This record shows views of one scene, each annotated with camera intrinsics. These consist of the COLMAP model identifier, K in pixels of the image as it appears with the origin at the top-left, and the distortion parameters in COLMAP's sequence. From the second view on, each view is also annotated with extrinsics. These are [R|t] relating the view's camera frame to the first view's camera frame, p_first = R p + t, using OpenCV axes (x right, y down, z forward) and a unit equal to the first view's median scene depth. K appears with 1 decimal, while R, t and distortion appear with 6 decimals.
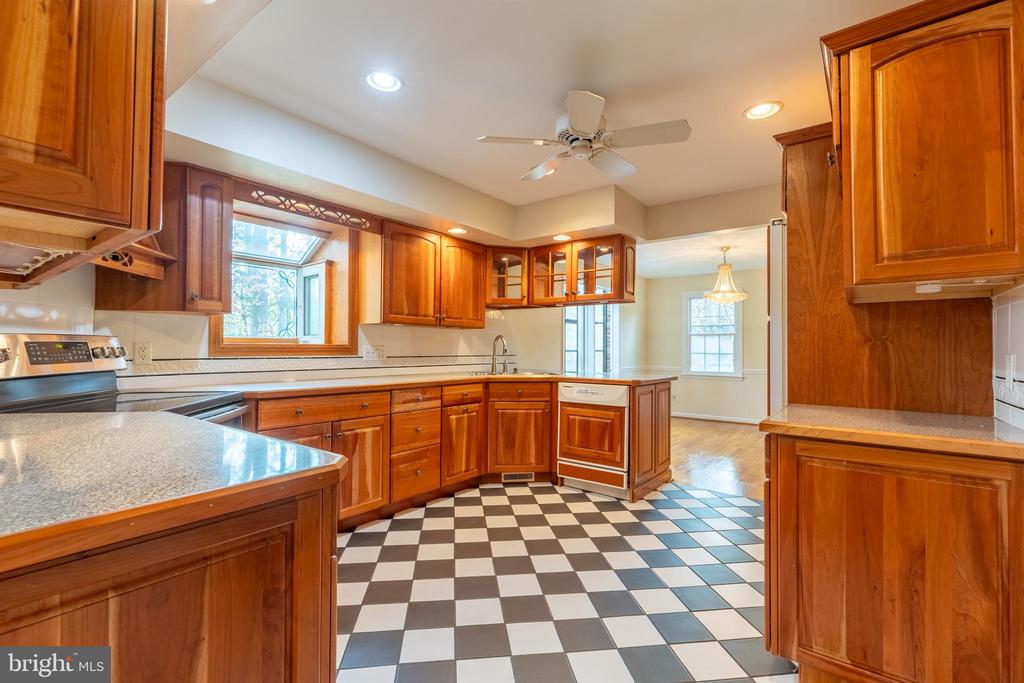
lens RADIAL K [[457.1, 0, 519.7], [0, 457.1, 342.0], [0, 0, 1]] dist [0.000833, -0.001358]
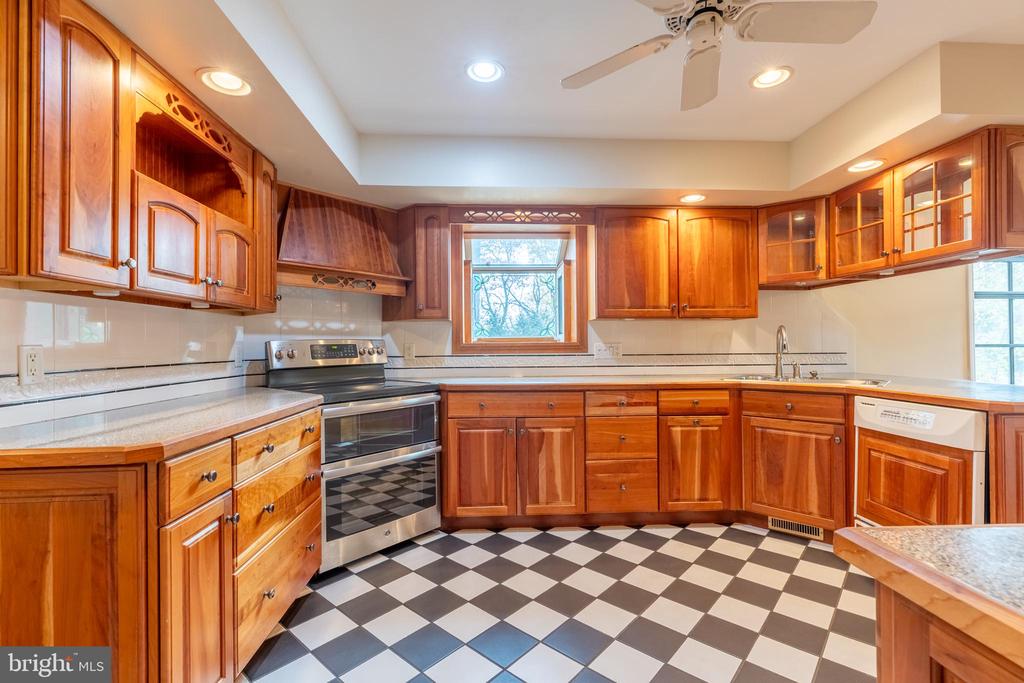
lens RADIAL K [[457.1, 0, 511.6], [0, 457.1, 341.5], [0, 0, 1]] dist [0.000833, -0.001358]
pose [[0.646823, -0.018475, -0.762416, 0.289495], [0.022641, 0.999731, -0.005017, 0.005955], [0.762304, -0.014017, 0.647068, 0.252762]]
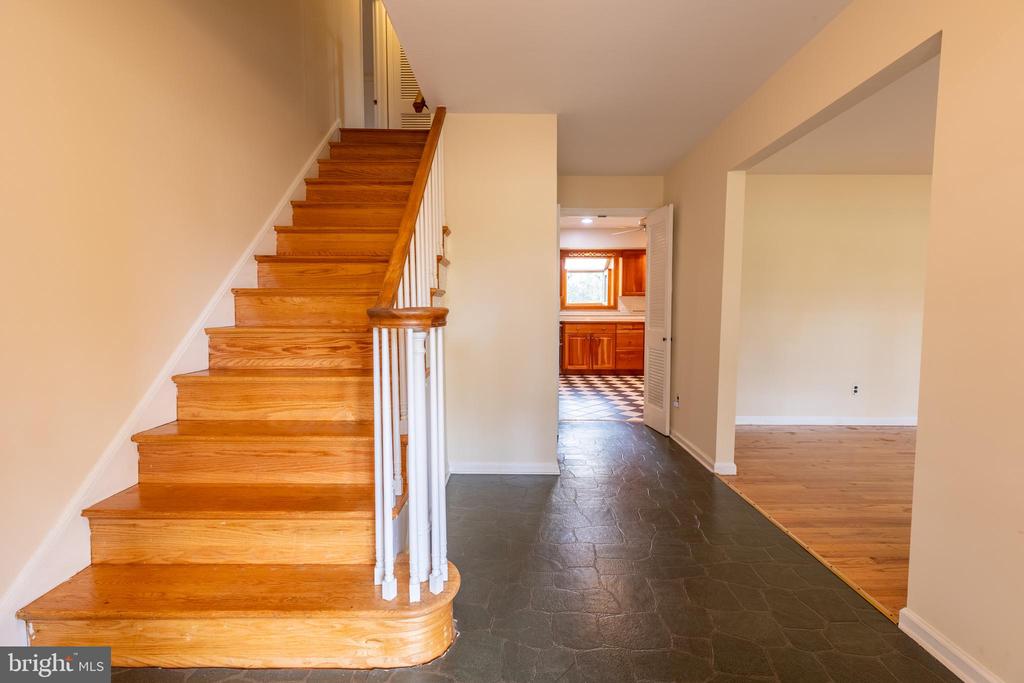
lens RADIAL K [[457.1, 0, 511.5], [0, 457.1, 341.2], [0, 0, 1]] dist [0.000833, -0.001358]
pose [[0.599042, 0.052501, -0.798995, 1.186881], [0.017282, 0.996768, 0.078453, -0.004228], [0.800531, -0.060805, 0.596198, -0.813380]]
